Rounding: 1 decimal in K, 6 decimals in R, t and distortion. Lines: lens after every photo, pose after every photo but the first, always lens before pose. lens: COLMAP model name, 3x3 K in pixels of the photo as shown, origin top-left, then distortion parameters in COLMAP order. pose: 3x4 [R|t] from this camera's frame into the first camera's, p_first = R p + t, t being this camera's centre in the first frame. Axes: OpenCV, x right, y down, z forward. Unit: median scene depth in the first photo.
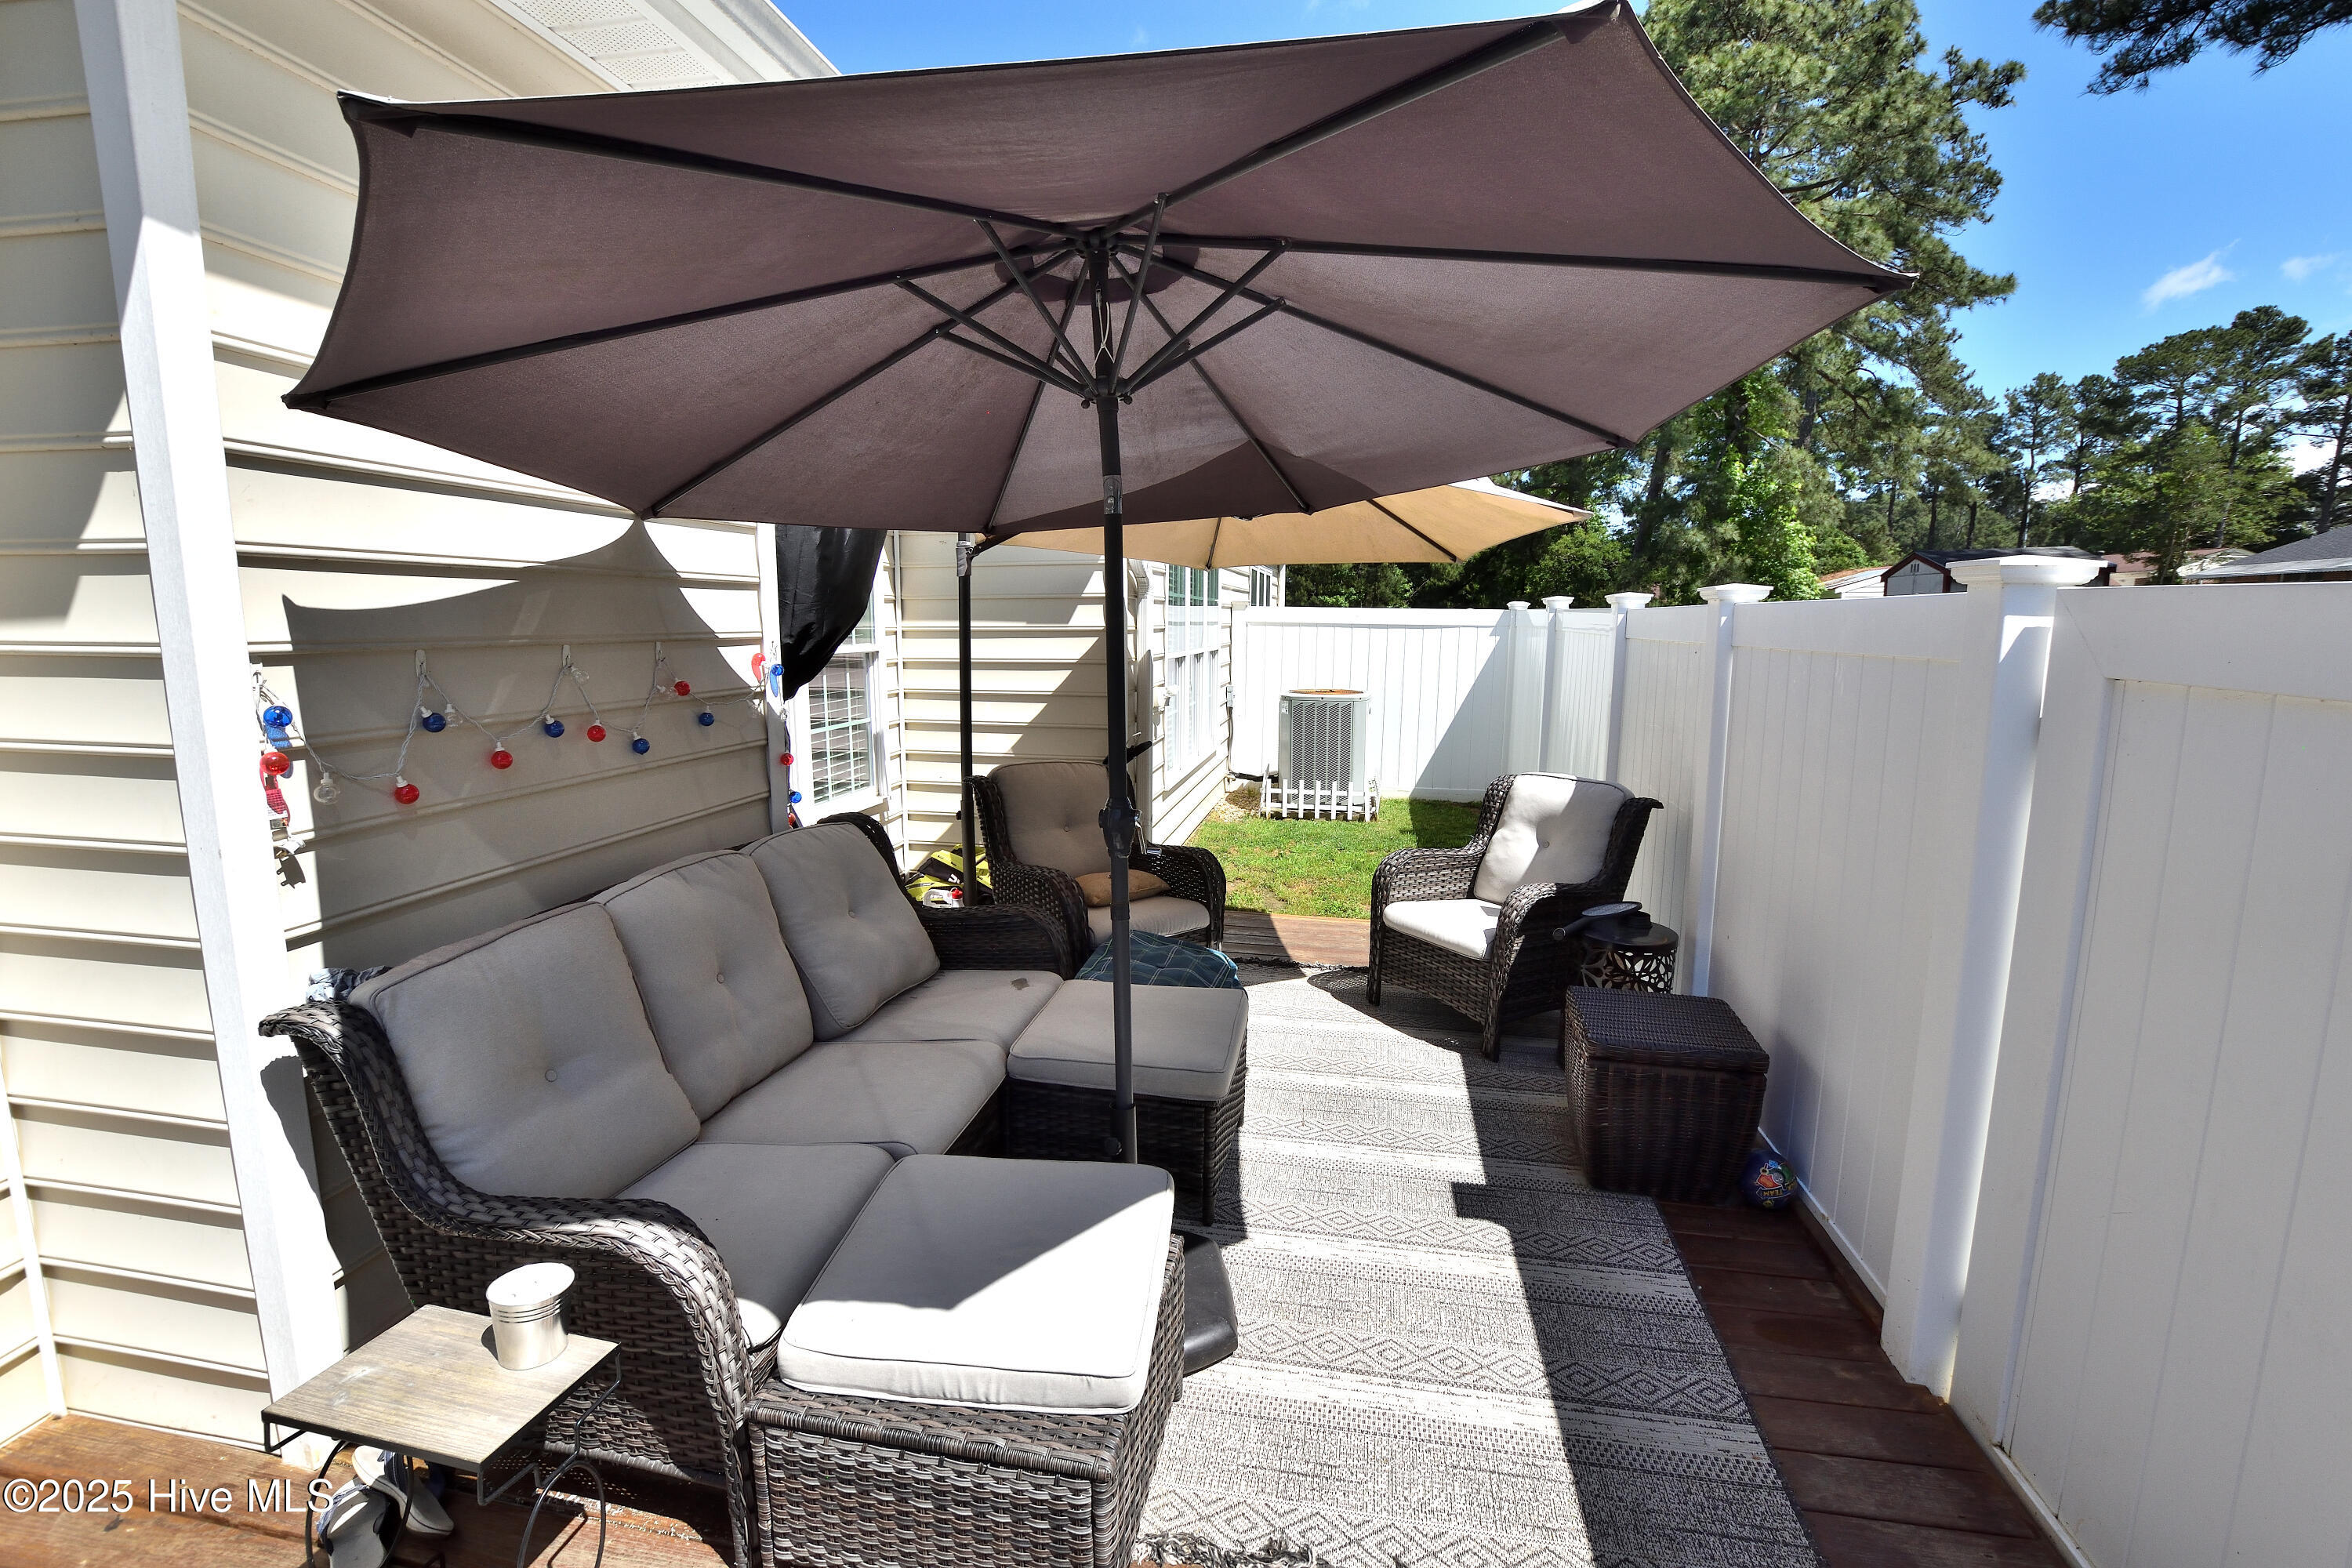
lens RADIAL K [[1009.1, 0, 1175.5], [0, 1009.1, 760.6], [0, 0, 1]] dist [-0.000527, -0.000007]
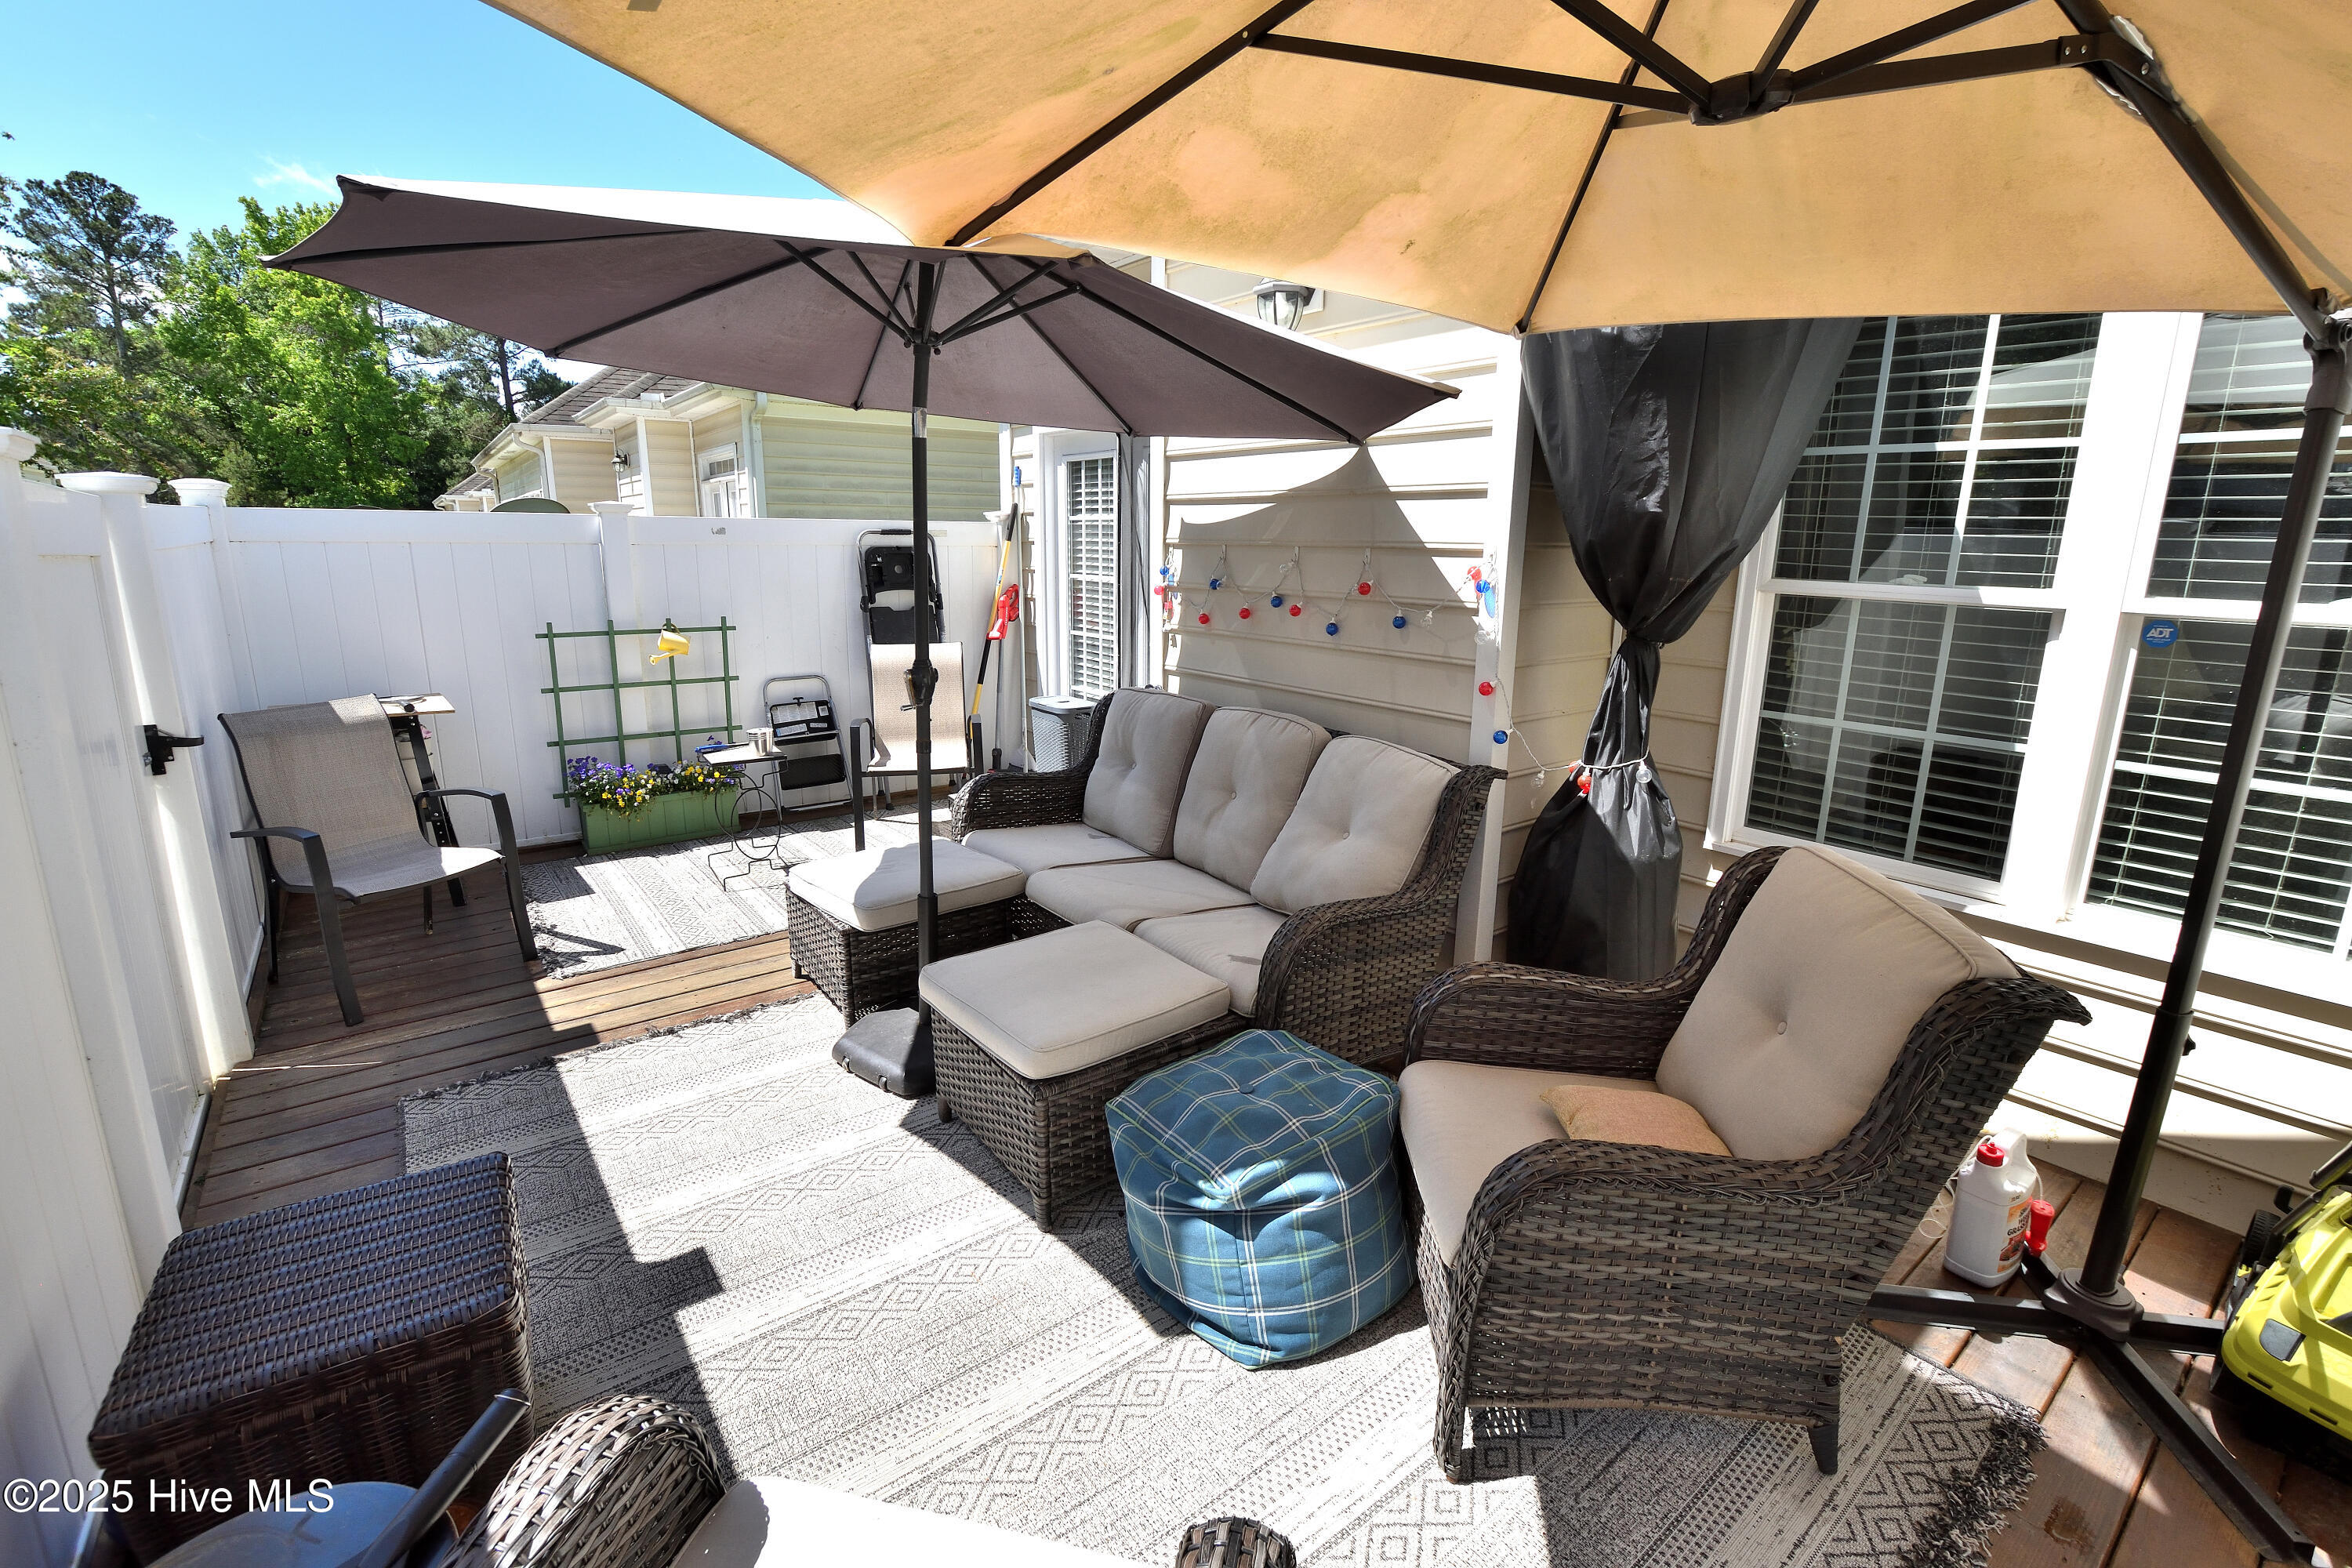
lens RADIAL K [[1009.1, 0, 1175.5], [0, 1009.1, 760.6], [0, 0, 1]] dist [-0.000527, -0.000007]
pose [[-0.668559, 0.154716, -0.727387, 0.569009], [-0.115253, 0.944744, 0.306879, -0.229306], [0.734674, 0.289000, -0.613786, 1.703121]]
